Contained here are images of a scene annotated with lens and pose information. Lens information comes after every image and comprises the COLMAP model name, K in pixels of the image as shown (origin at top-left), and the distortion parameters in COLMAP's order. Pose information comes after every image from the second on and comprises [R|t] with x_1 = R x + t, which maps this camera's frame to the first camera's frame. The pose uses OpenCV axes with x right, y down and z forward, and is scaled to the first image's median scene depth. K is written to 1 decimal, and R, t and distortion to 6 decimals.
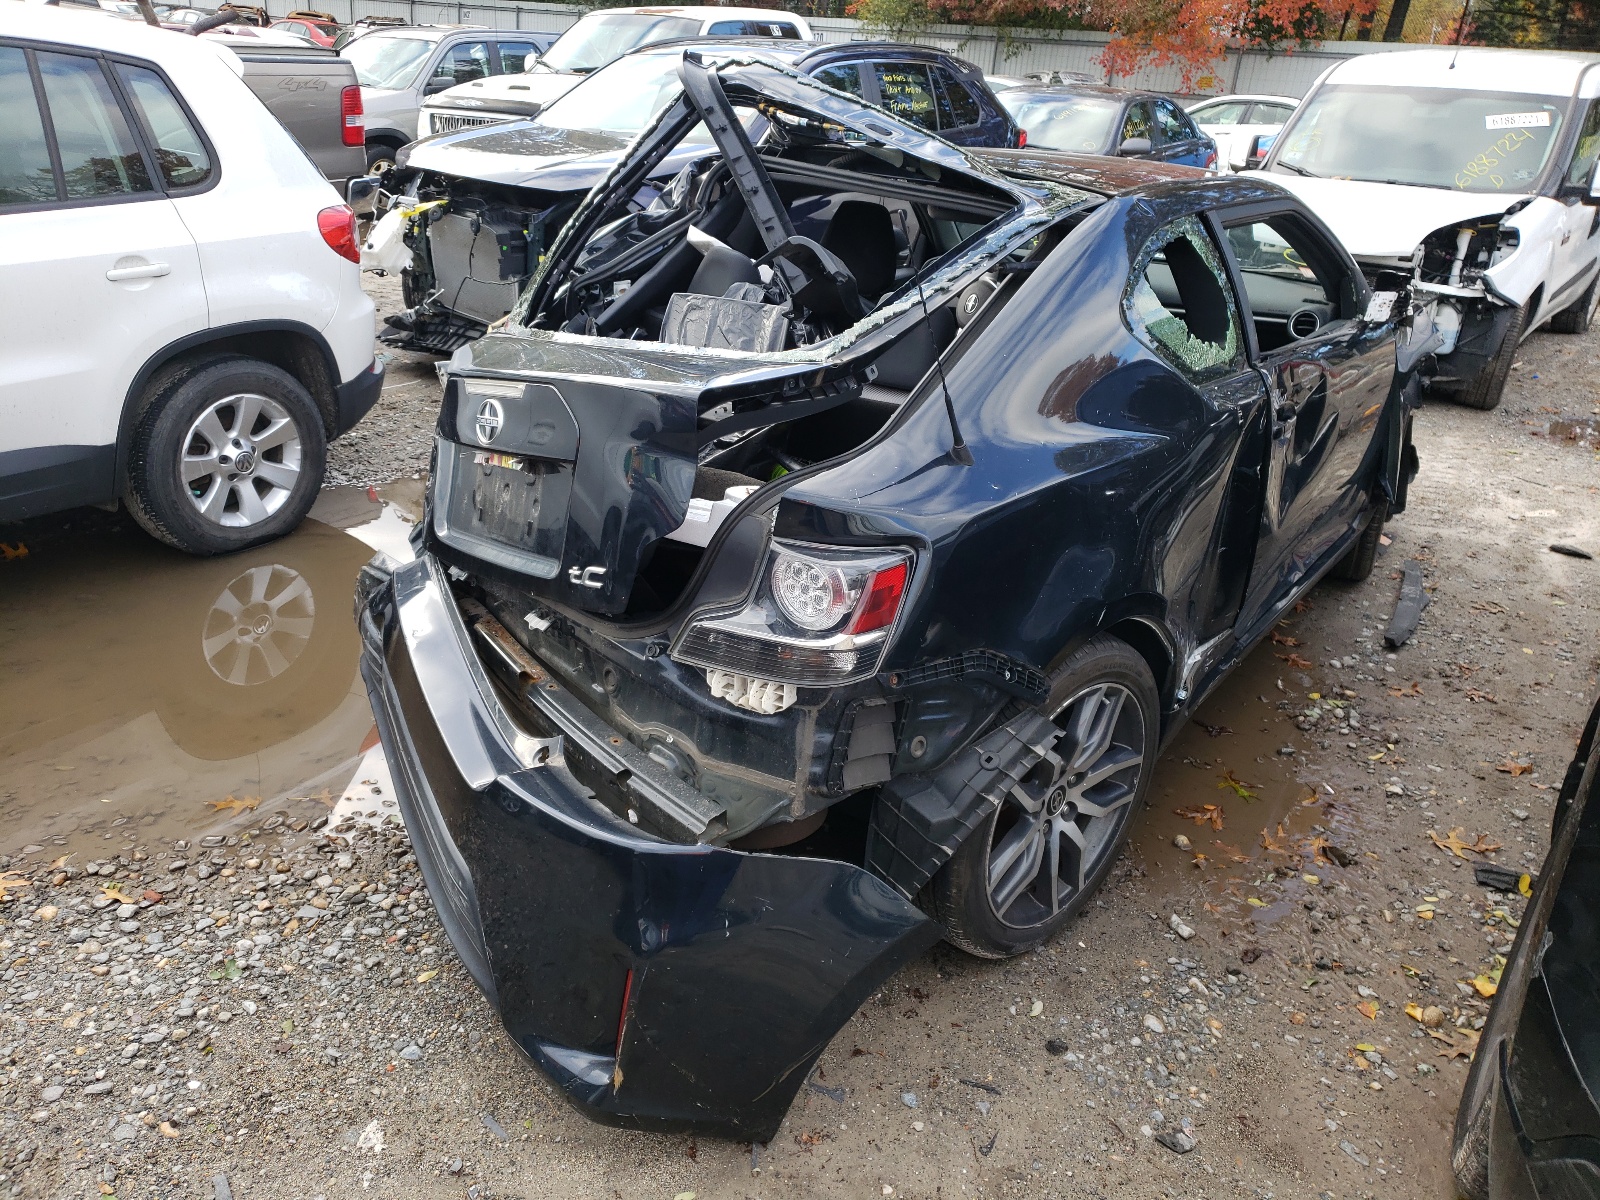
lens RADIAL K [[1248.2, 0, 800.0], [0, 1248.2, 600.0], [0, 0, 1]] dist [0.023962, 0.000313]
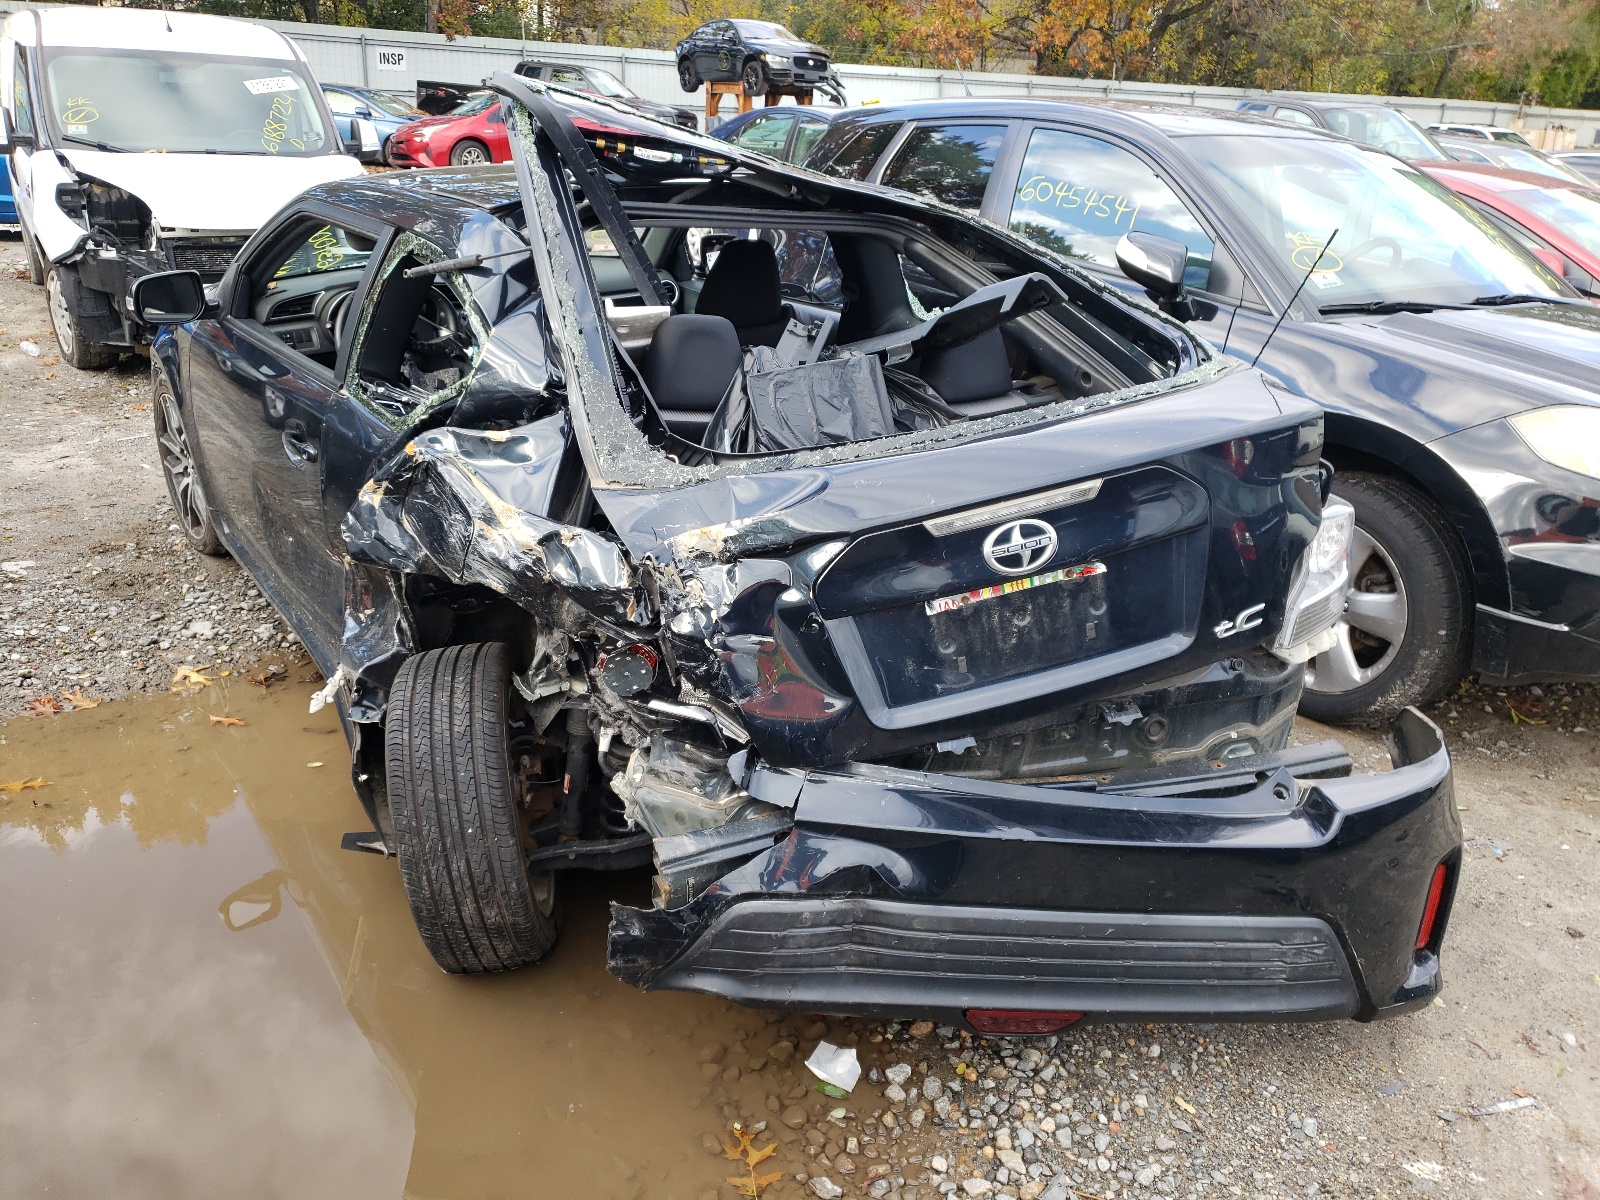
lens RADIAL K [[1212.1, 0, 800.0], [0, 1212.1, 600.0], [0, 0, 1]] dist [0.019847, 0.000006]
pose [[0.383672, -0.397659, 0.833465, -0.890123], [0.350714, 0.897661, 0.266842, -0.336676], [-0.854281, 0.189928, 0.483872, 0.642312]]
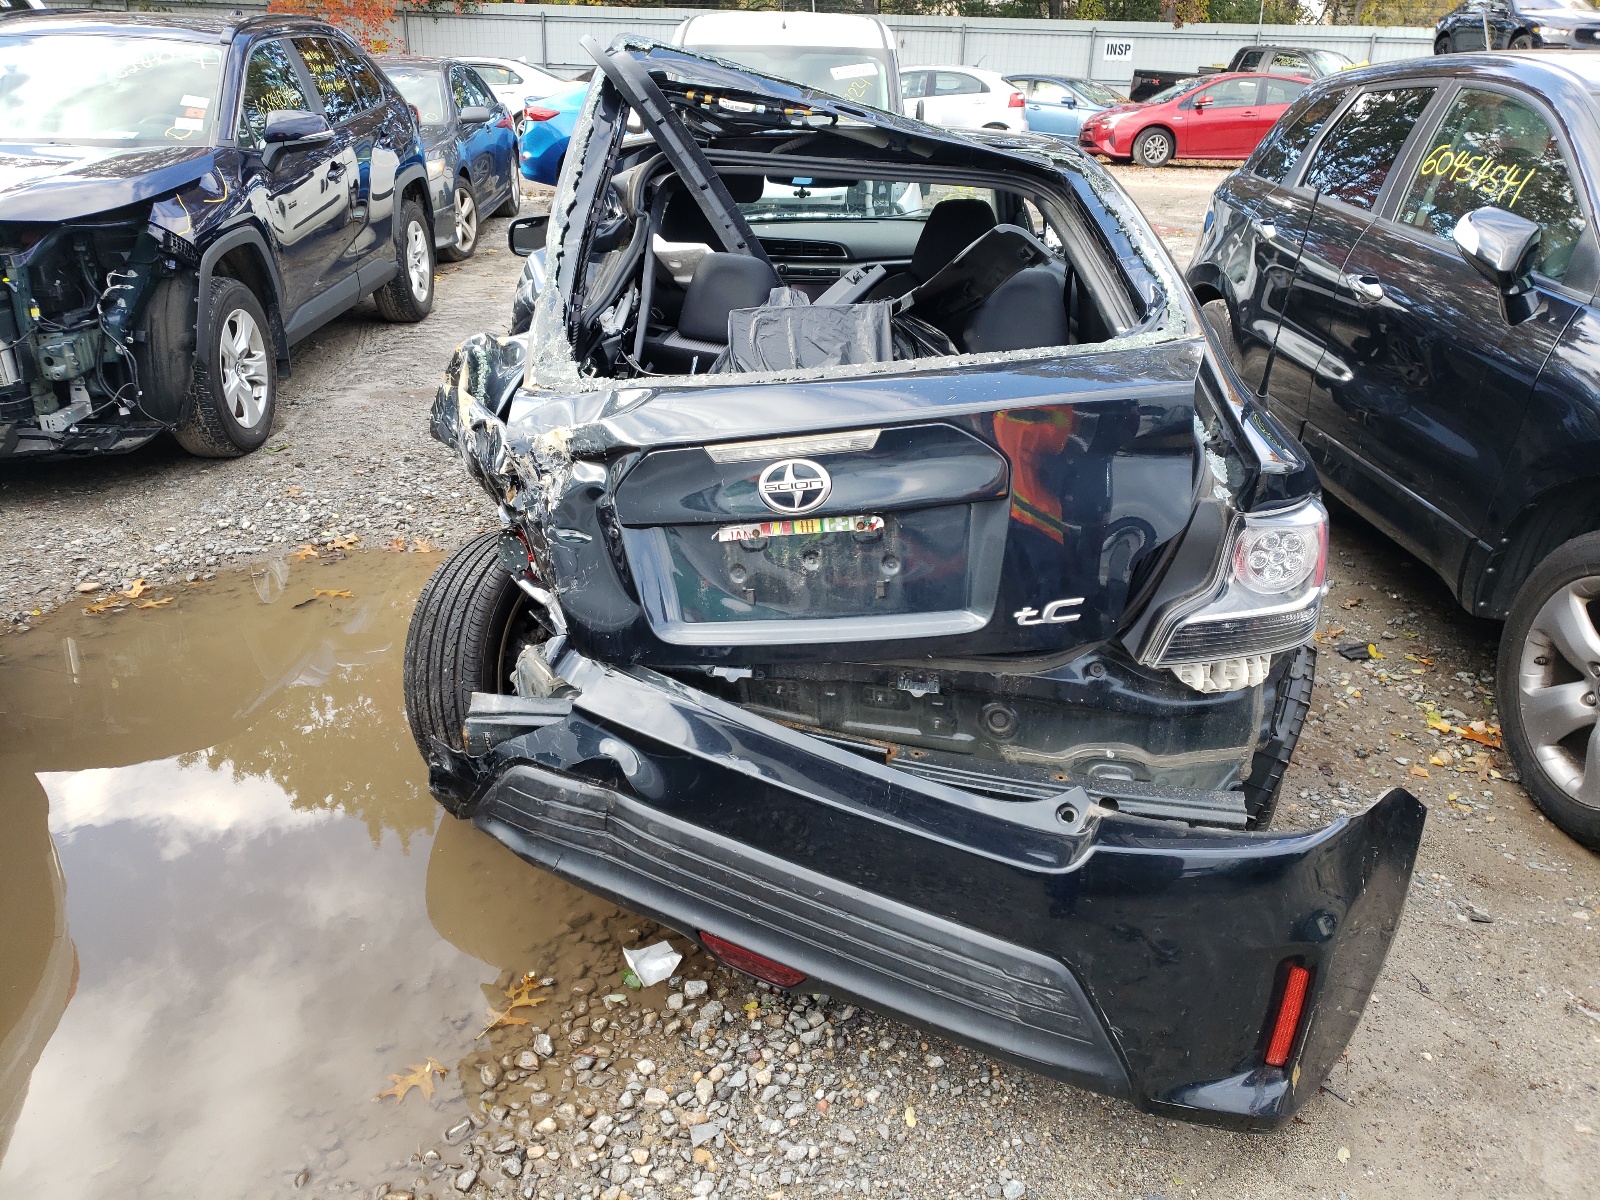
lens RADIAL K [[1219.6, 0, 811.5], [0, 1219.6, 574.9], [0, 0, 1]] dist [0.026344, -0.001220]
pose [[0.801306, -0.274724, 0.531447, -0.612036], [0.265662, 0.959339, 0.095358, -0.139924], [-0.536035, 0.064774, 0.841707, 0.261066]]
